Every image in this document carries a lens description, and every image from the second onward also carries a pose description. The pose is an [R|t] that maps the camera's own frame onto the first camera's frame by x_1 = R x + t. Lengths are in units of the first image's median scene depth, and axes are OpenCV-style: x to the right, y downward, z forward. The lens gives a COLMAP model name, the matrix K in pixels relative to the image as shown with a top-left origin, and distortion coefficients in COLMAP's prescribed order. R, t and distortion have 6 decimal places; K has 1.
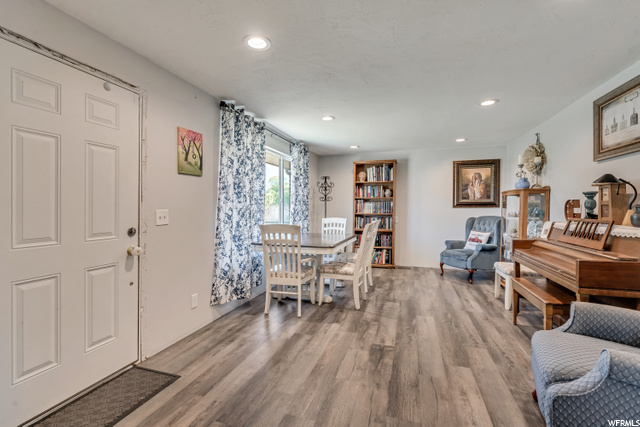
lens RADIAL K [[289.1, 0, 320.0], [0, 289.1, 213.5], [0, 0, 1]] dist [0.002537, 0.000243]
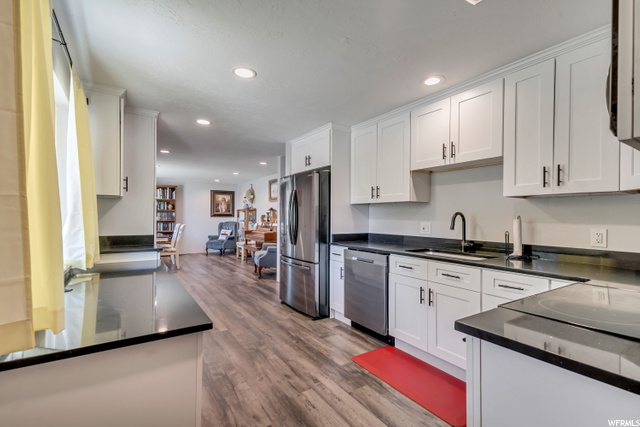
lens RADIAL K [[289.1, 0, 320.0], [0, 289.1, 213.5], [0, 0, 1]] dist [0.002537, 0.000243]
pose [[0.618414, 0.017552, 0.785656, -0.555688], [0.003629, 0.999676, -0.025190, 0.006223], [-0.785844, 0.018430, 0.618150, -0.652944]]
